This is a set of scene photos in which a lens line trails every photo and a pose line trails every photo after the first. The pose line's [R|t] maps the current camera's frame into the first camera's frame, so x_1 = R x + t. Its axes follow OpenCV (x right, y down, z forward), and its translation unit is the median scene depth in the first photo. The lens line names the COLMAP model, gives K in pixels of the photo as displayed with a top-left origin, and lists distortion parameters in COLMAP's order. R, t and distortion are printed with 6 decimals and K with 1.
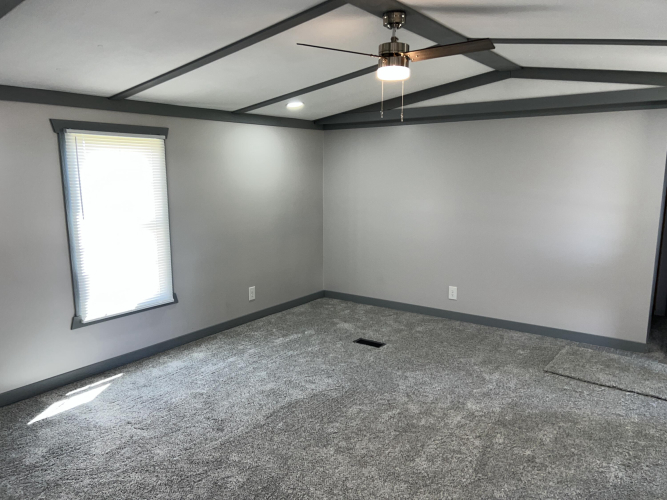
lens RADIAL K [[508.9, 0, 334.1], [0, 508.9, 252.9], [0, 0, 1]] dist [0.051121, -0.051562]
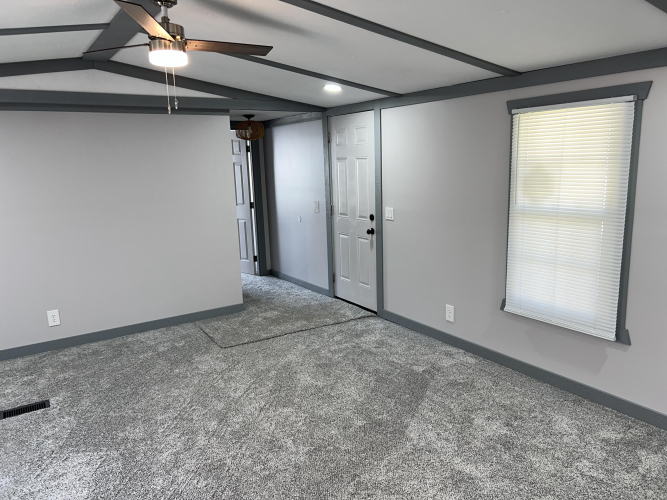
lens RADIAL K [[508.9, 0, 334.1], [0, 508.9, 252.9], [0, 0, 1]] dist [0.051121, -0.051562]
pose [[0.361873, -0.179840, 0.914716, -0.433851], [0.181664, 0.976009, 0.120022, -0.052825], [-0.914356, 0.122739, 0.385861, 0.303582]]
